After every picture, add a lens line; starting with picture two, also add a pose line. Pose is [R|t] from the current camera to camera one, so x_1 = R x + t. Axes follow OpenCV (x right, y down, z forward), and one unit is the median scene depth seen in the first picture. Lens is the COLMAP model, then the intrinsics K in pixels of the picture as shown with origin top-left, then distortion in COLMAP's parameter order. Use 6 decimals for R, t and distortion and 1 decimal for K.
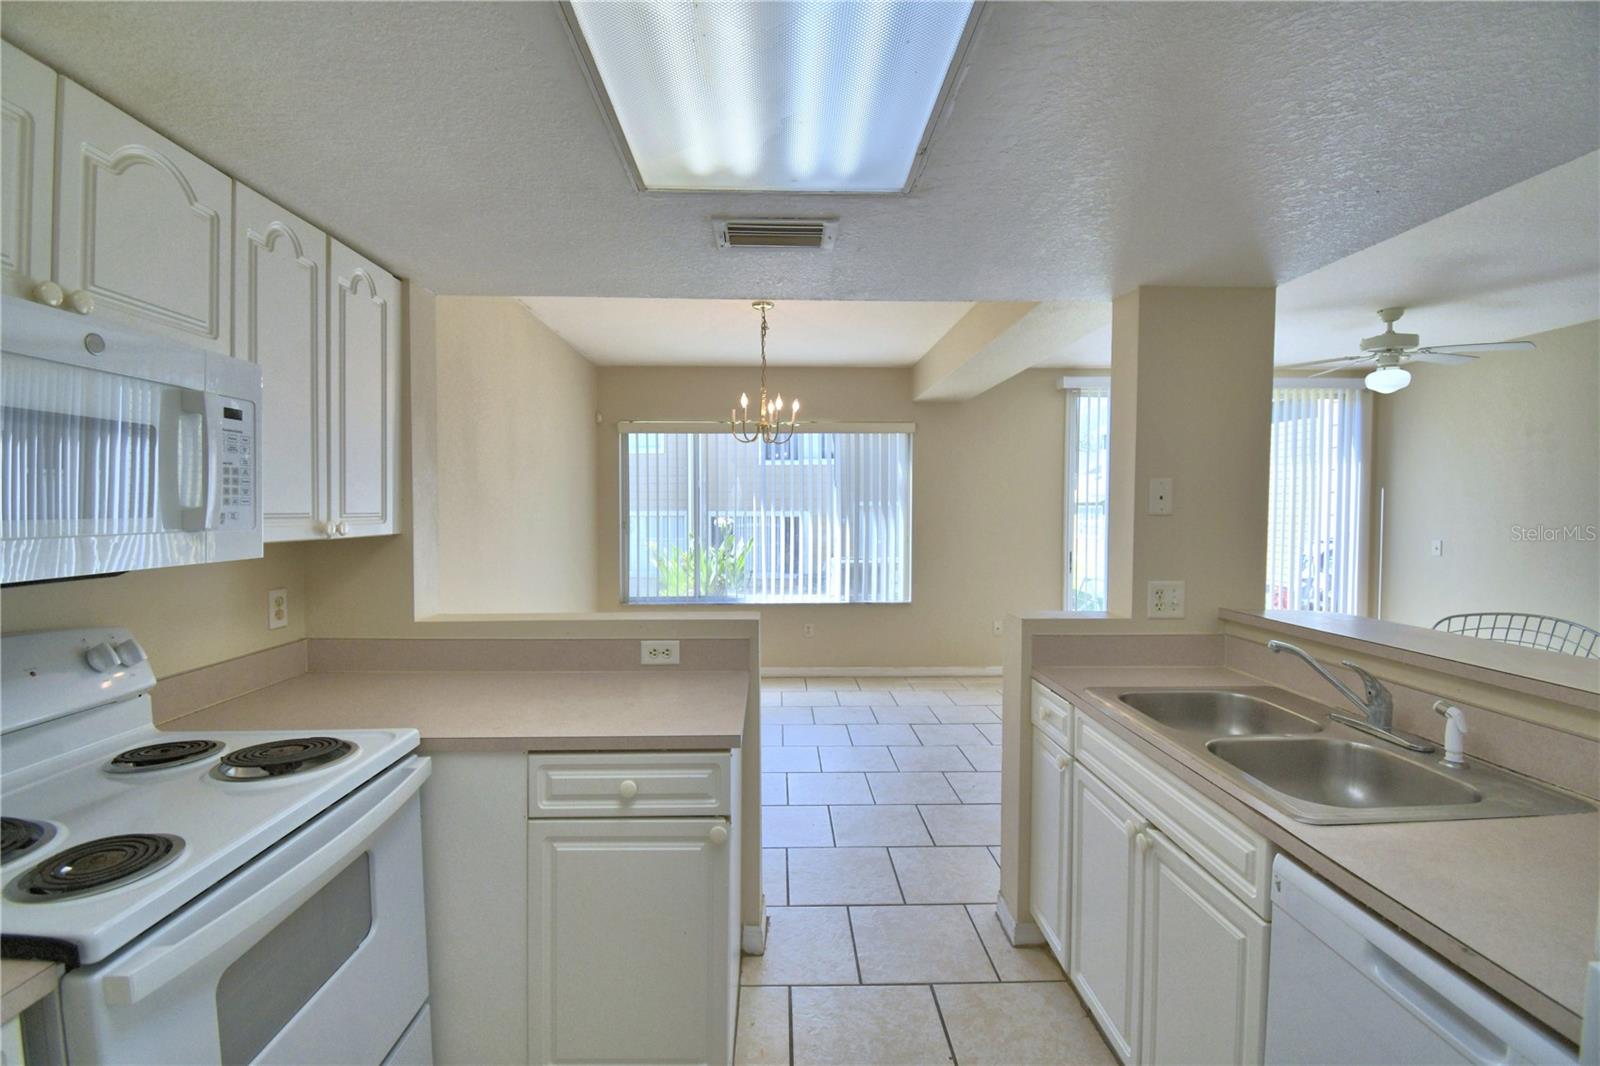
lens RADIAL K [[683.4, 0, 775.7], [0, 683.4, 531.3], [0, 0, 1]] dist [0.013476, -0.023381]
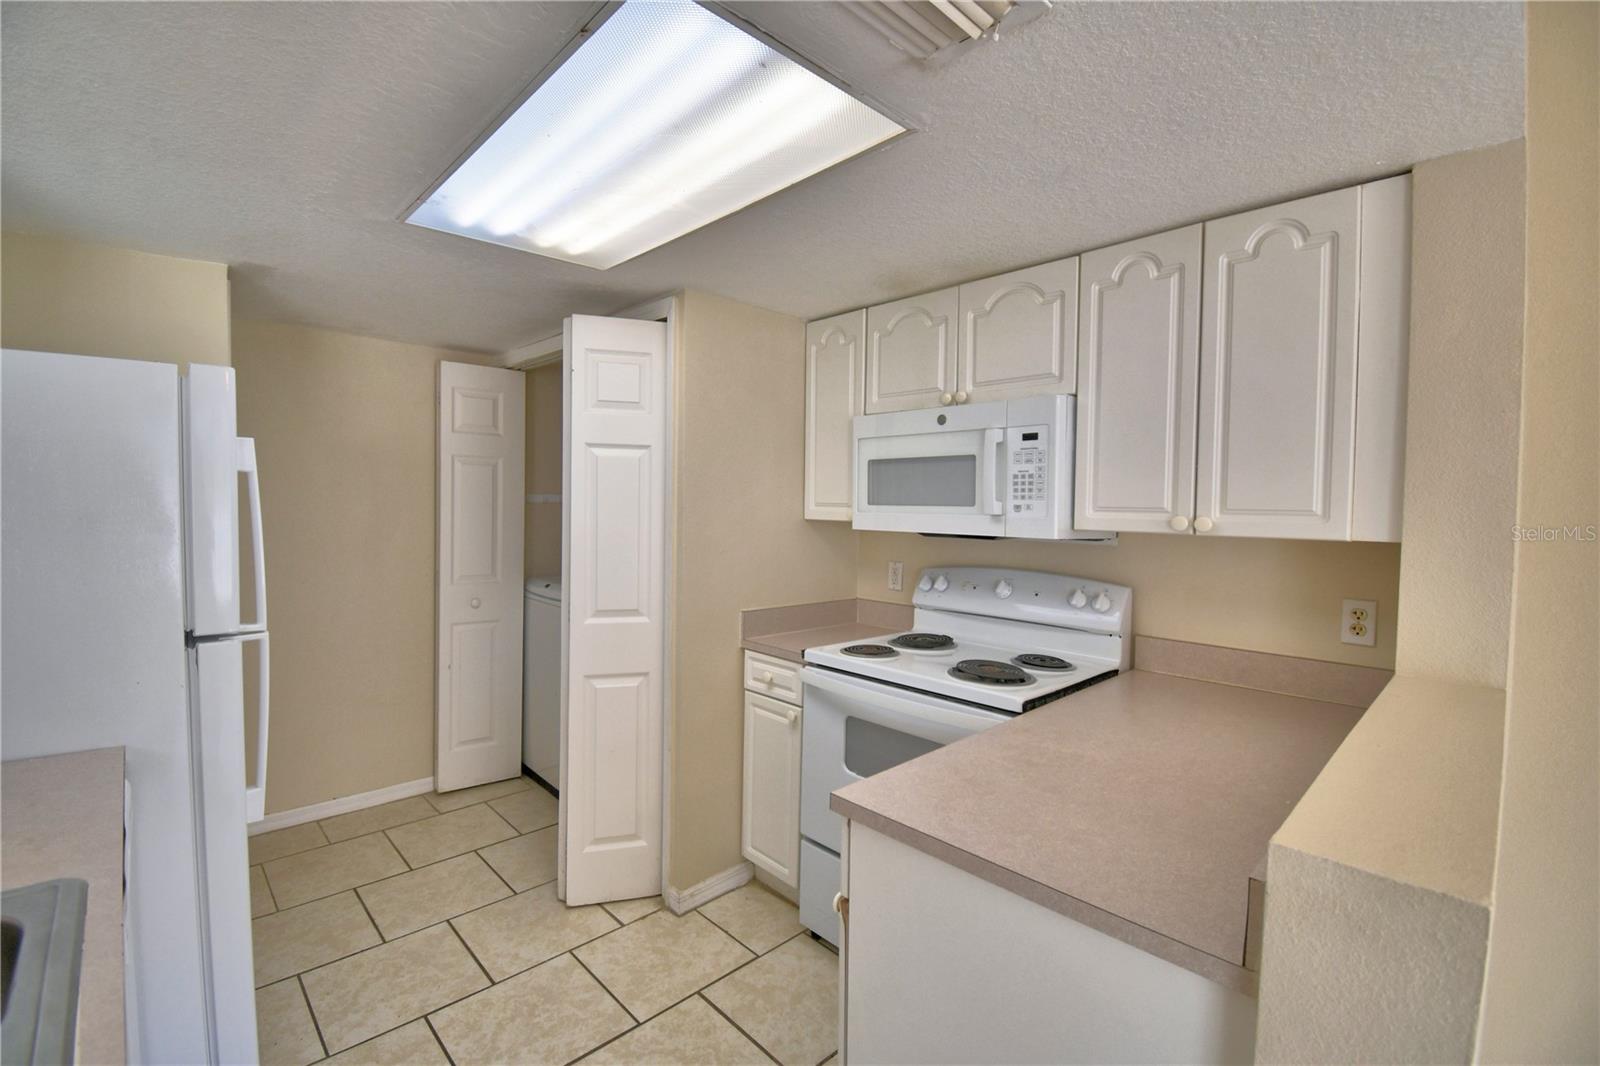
lens RADIAL K [[697.7, 0, 786.5], [0, 697.7, 529.0], [0, 0, 1]] dist [0.014653, -0.025365]
pose [[-0.725713, 0.016125, -0.687808, 0.383950], [-0.035267, 0.997539, 0.060596, -0.030801], [0.687093, 0.068232, -0.723359, 1.101201]]
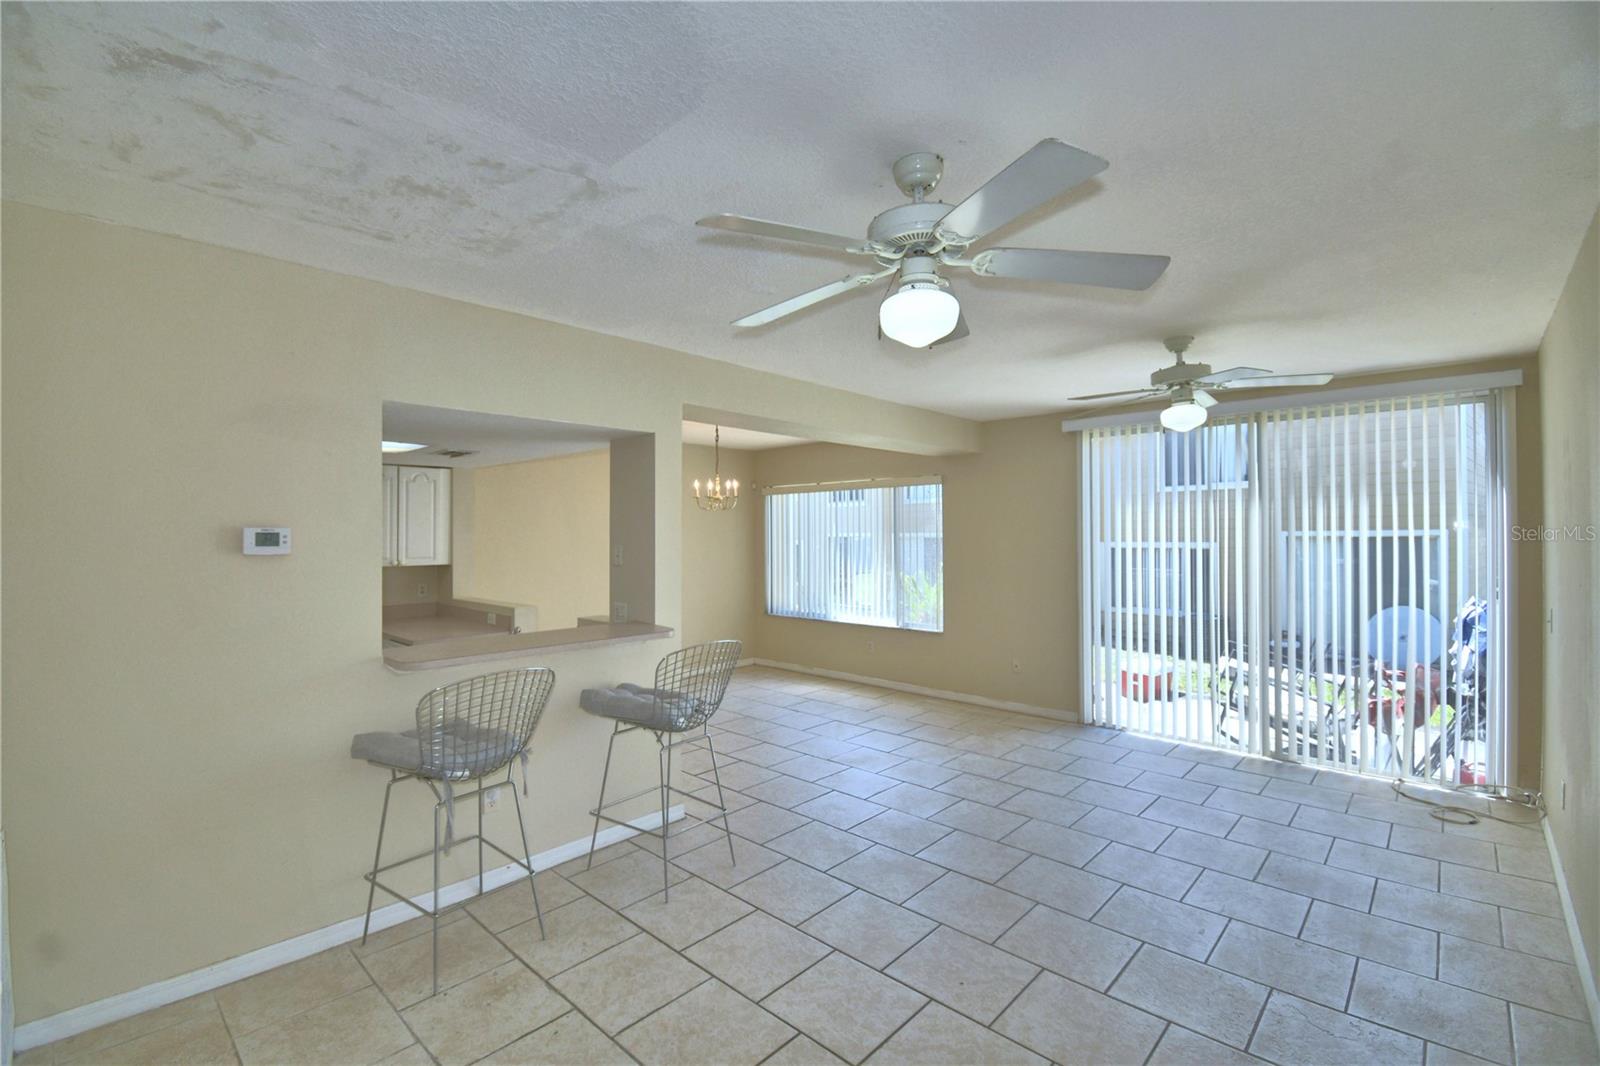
lens RADIAL K [[684.7, 0, 800.0], [0, 684.7, 533.0], [0, 0, 1]] dist [0.001529, -0.022800]
pose [[0.734569, -0.008780, -0.678477, 2.225316], [-0.015283, 0.999449, -0.029479, -0.066777], [0.678362, 0.032024, 0.734030, -0.010474]]
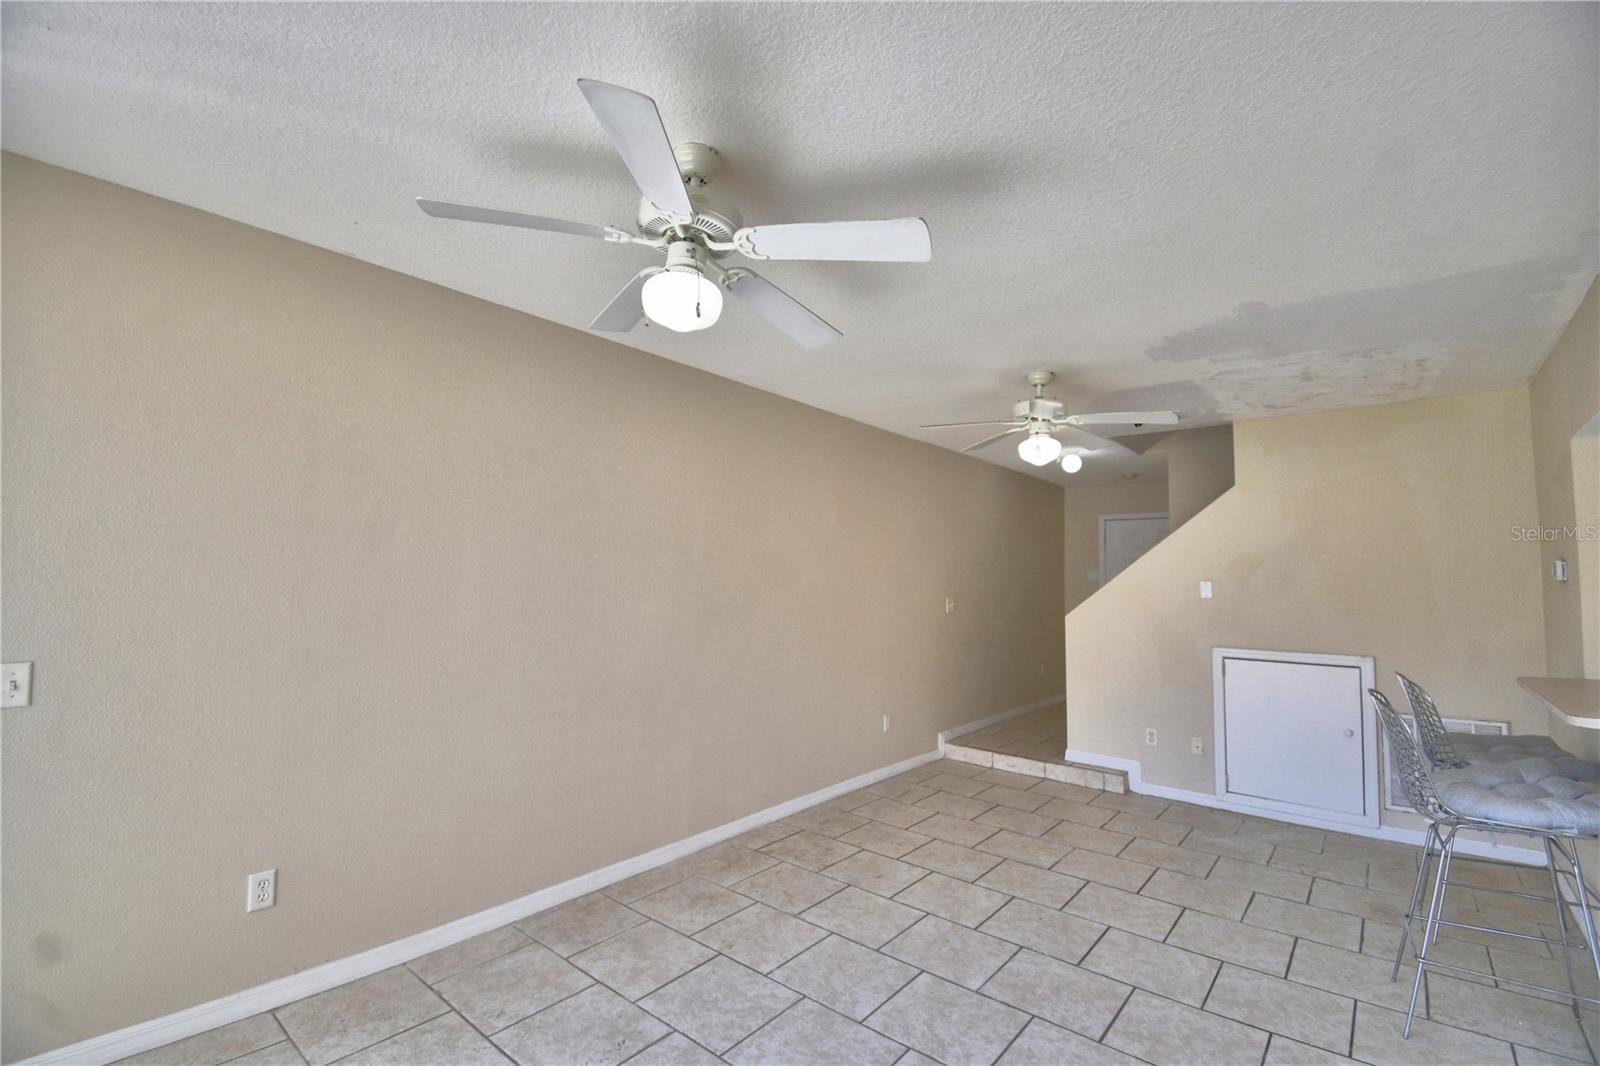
lens RADIAL K [[705.0, 0, 792.0], [0, 705.0, 533.0], [0, 0, 1]] dist [0.021011, -0.025264]
pose [[-0.768358, 0.028411, 0.639390, 1.089754], [0.001817, 0.999107, -0.042212, -0.095503], [-0.640018, -0.031272, -0.767723, 2.490793]]
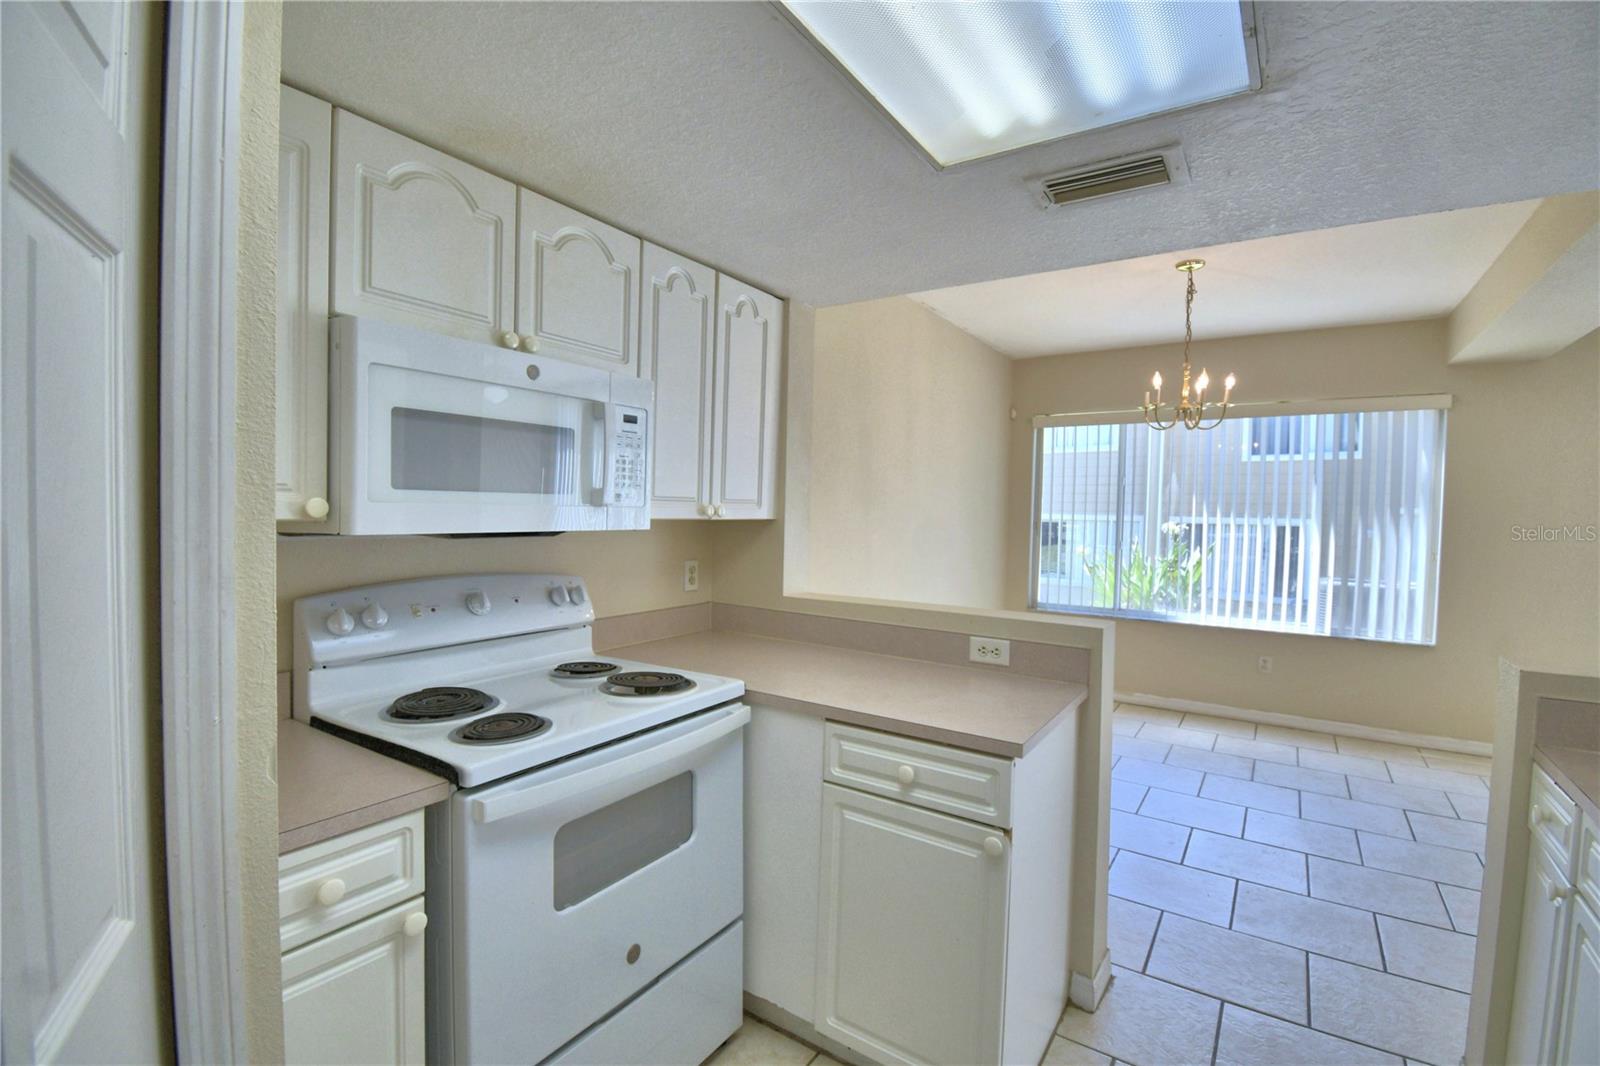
lens RADIAL K [[700.1, 0, 795.3], [0, 700.1, 533.2], [0, 0, 1]] dist [0.020854, -0.025830]
pose [[0.822230, 0.037558, -0.567915, 0.157996], [-0.038957, 0.999194, 0.009678, 0.014676], [0.567821, 0.014166, 0.823030, 0.041887]]
